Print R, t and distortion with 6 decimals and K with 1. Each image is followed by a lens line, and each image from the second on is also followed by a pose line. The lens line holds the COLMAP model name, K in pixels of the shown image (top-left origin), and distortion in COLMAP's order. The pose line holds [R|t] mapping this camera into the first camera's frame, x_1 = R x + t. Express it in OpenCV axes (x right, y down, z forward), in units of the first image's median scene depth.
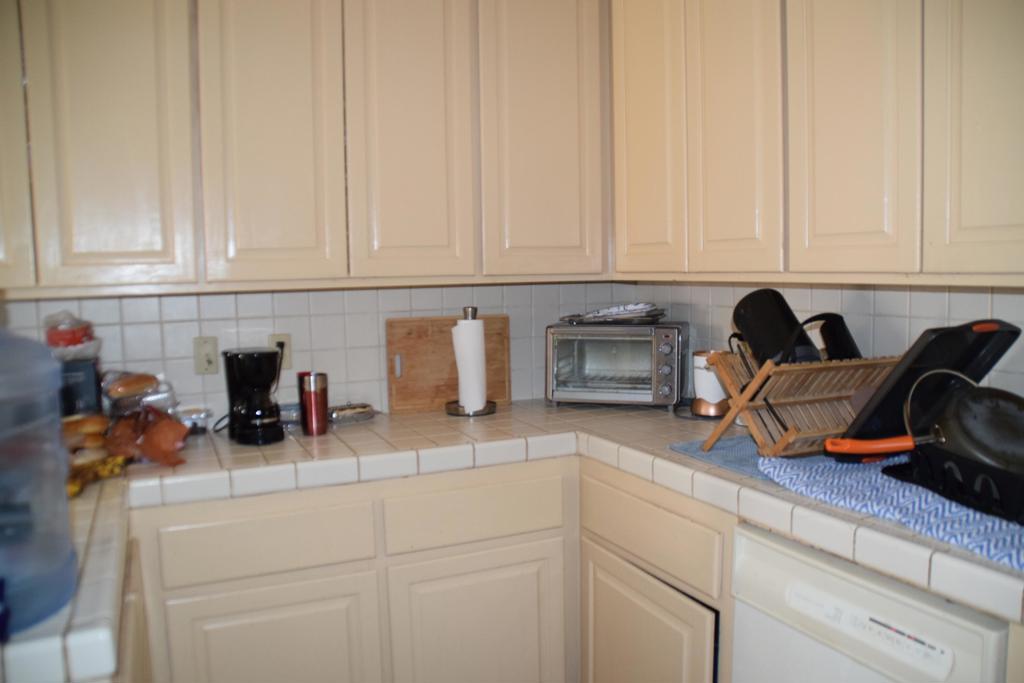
lens RADIAL K [[783.6, 0, 528.4], [0, 783.6, 361.0], [0, 0, 1]] dist [-0.161943, 0.105441]
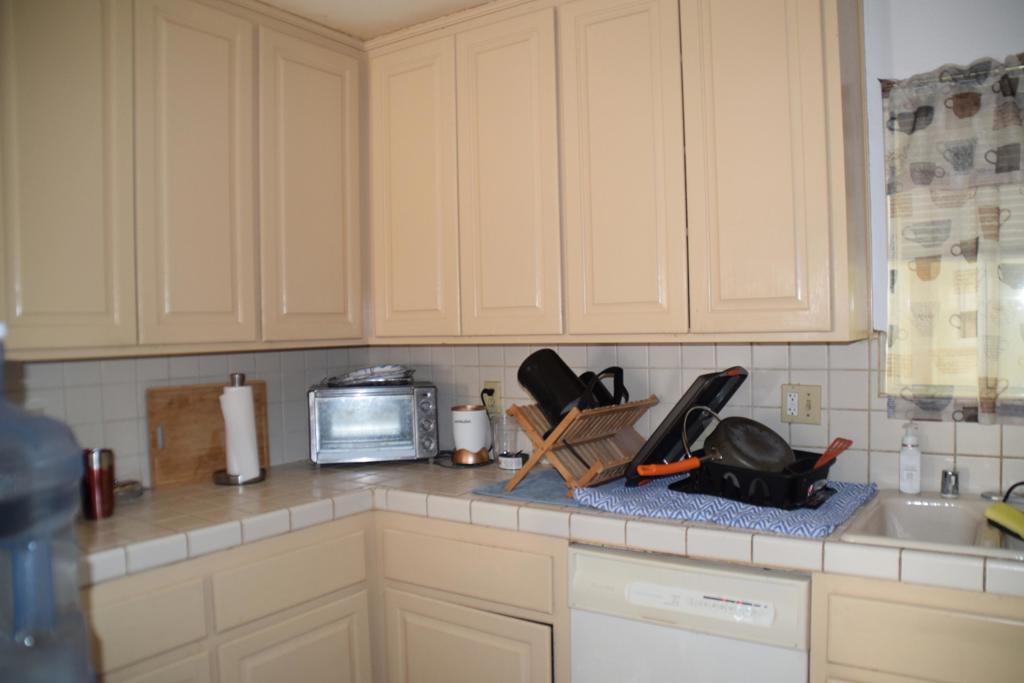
lens RADIAL K [[783.6, 0, 528.4], [0, 783.6, 361.0], [0, 0, 1]] dist [-0.161943, 0.105441]
pose [[0.867488, -0.022619, 0.496944, -0.311934], [0.063083, 0.995903, -0.064791, 0.001326], [-0.493443, 0.087554, 0.865360, -0.026274]]
